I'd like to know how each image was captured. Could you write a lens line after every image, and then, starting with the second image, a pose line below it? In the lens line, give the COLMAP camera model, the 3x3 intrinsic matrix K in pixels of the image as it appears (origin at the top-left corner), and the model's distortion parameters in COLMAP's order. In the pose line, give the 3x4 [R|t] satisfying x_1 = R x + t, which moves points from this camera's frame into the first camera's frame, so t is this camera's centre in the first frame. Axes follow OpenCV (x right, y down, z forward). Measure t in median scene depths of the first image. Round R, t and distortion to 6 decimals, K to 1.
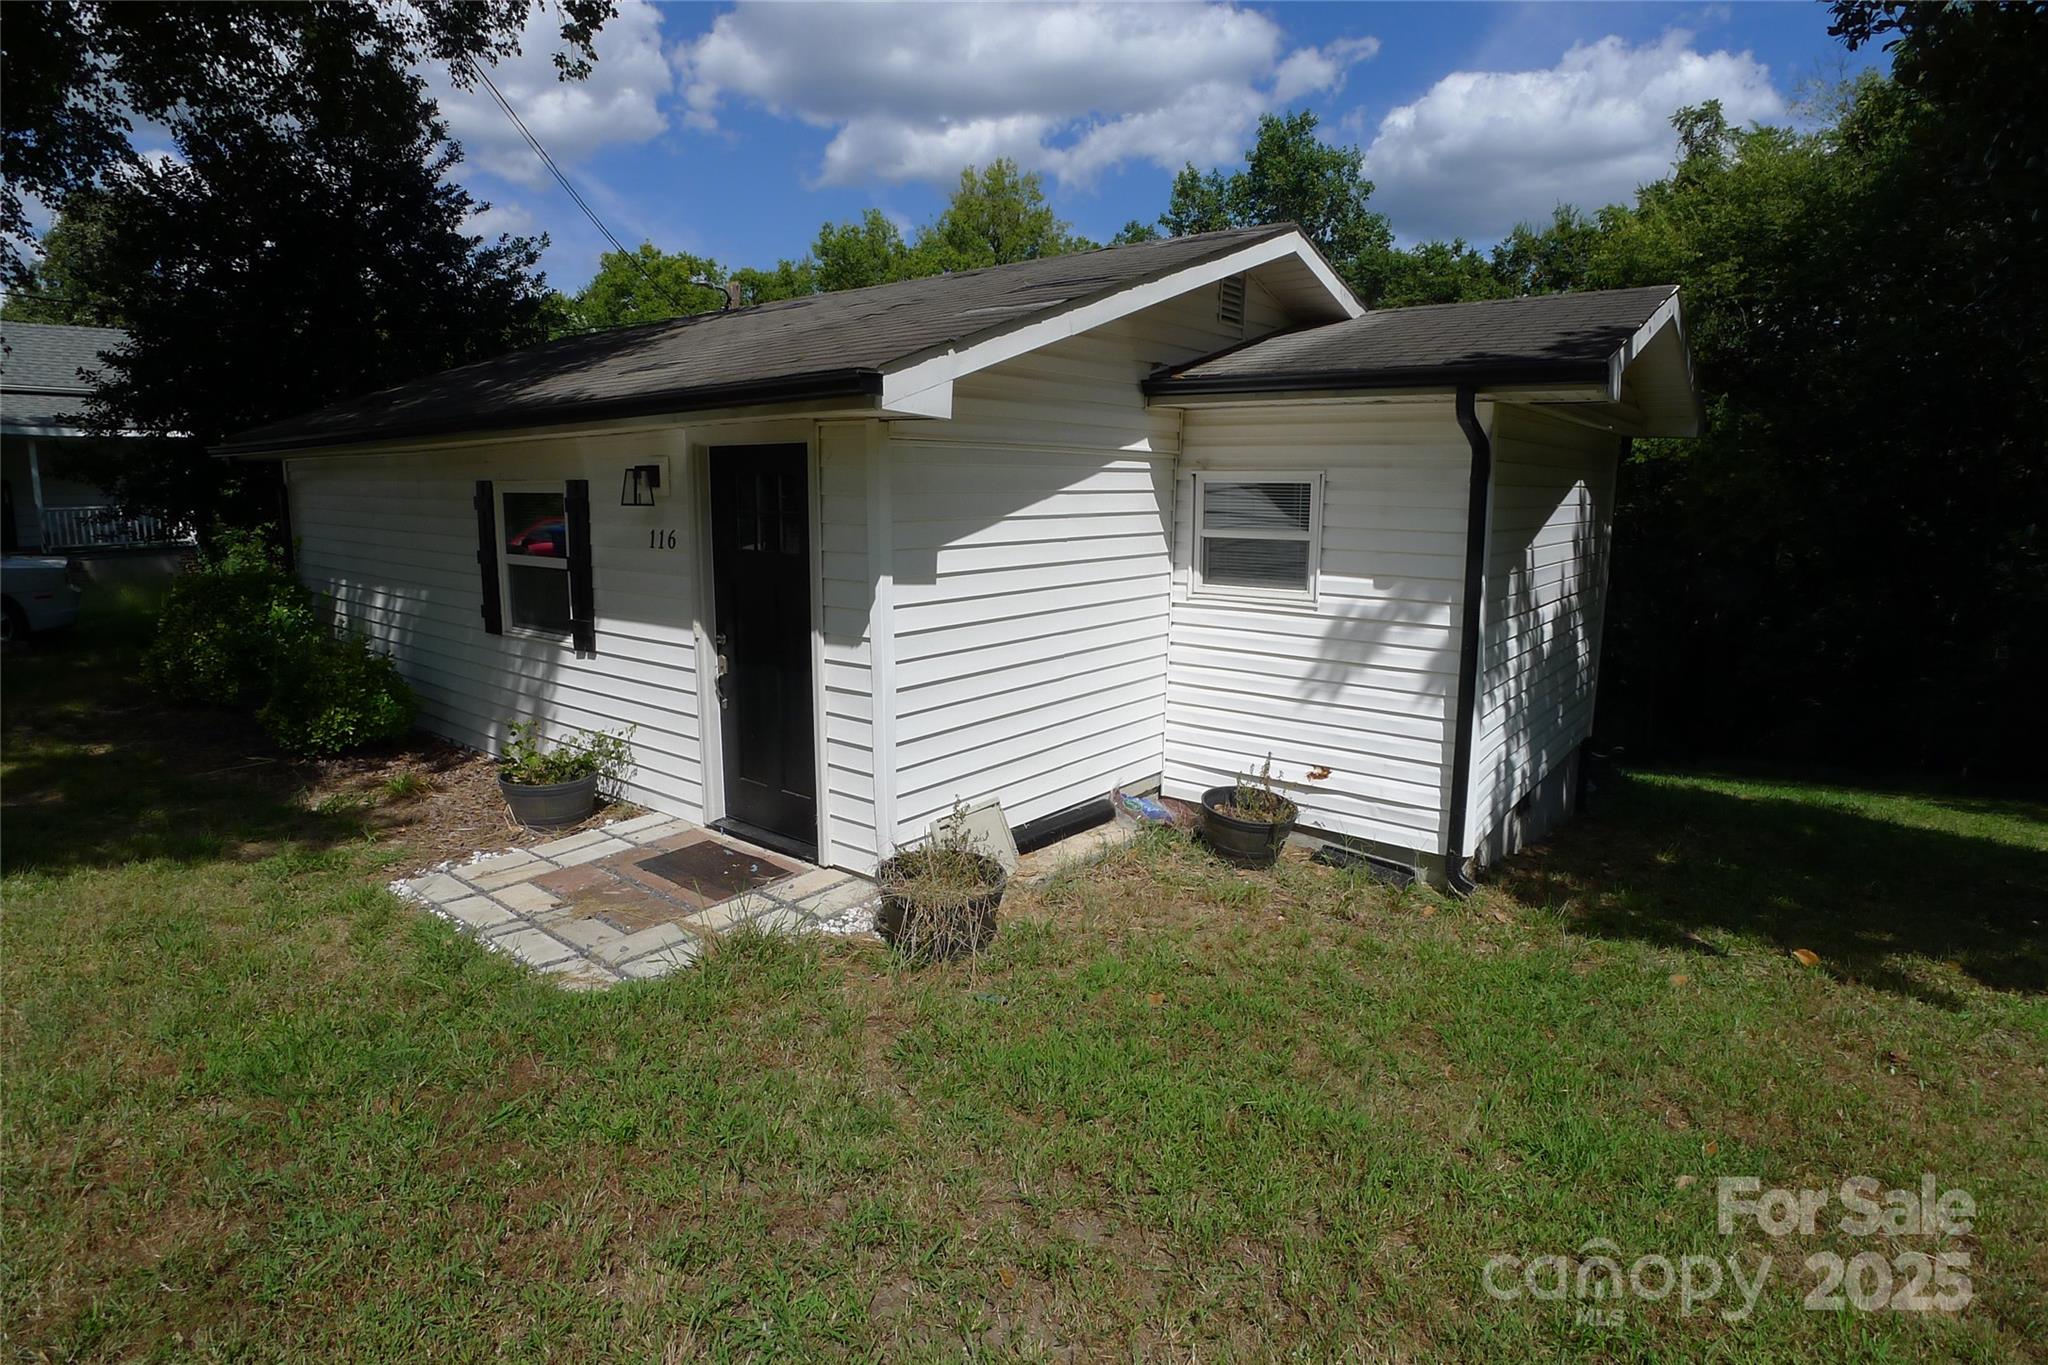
lens RADIAL K [[1096.8, 0, 1024.0], [0, 1096.8, 682.5], [0, 0, 1]] dist [-0.089326, 0.002619]
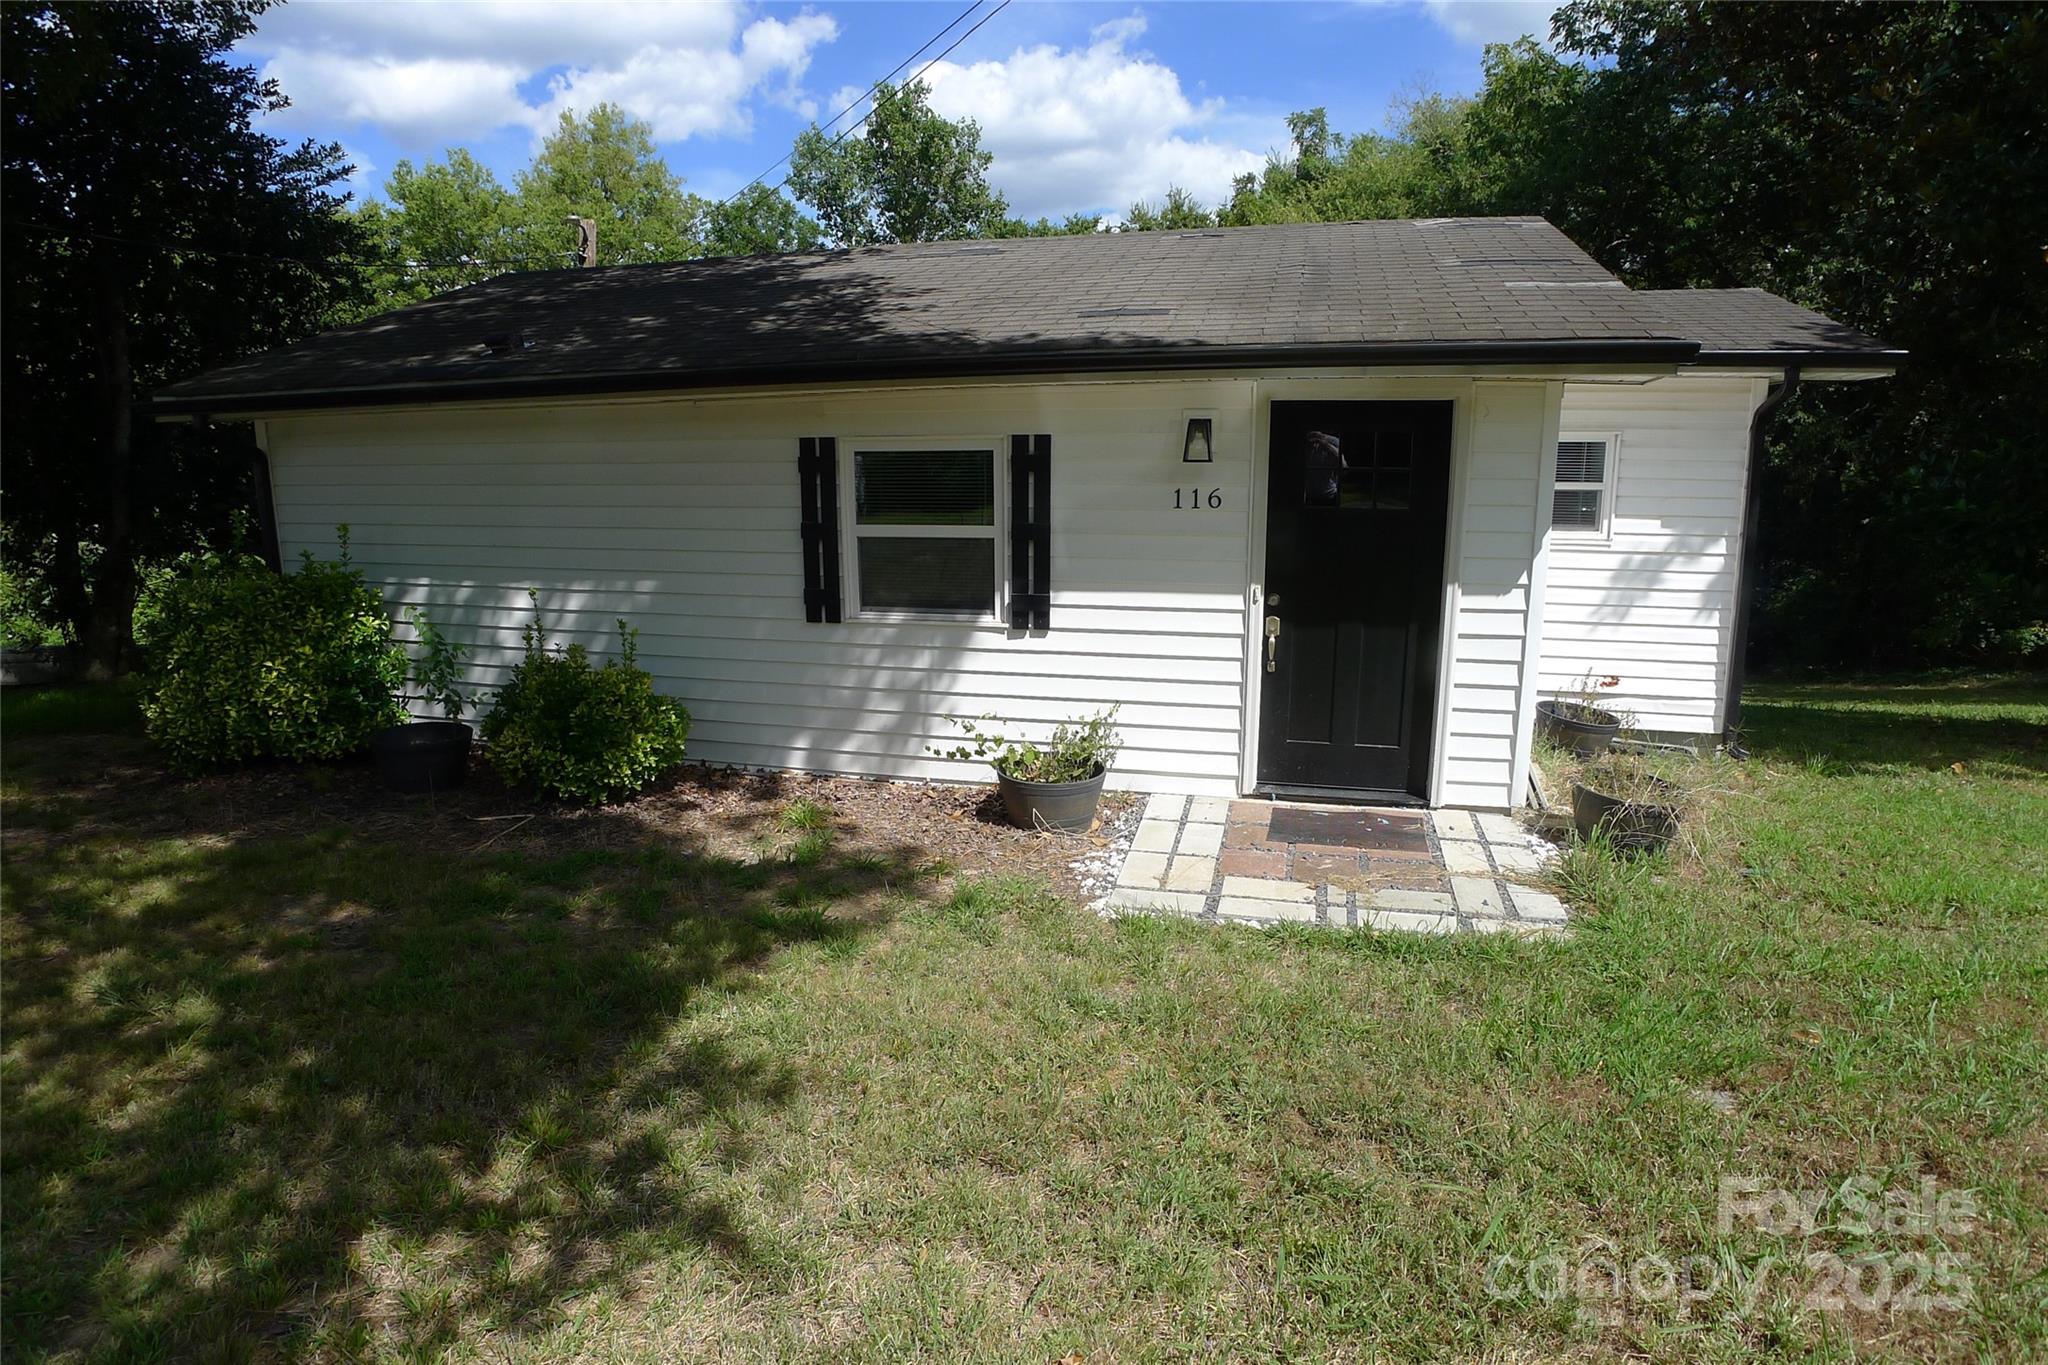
lens RADIAL K [[1096.8, 0, 1024.0], [0, 1096.8, 682.5], [0, 0, 1]] dist [-0.089326, 0.002619]
pose [[0.904144, -0.099089, 0.415578, -0.833360], [0.087689, 0.995063, 0.046481, -0.029364], [-0.418132, -0.005584, 0.908369, 0.196893]]
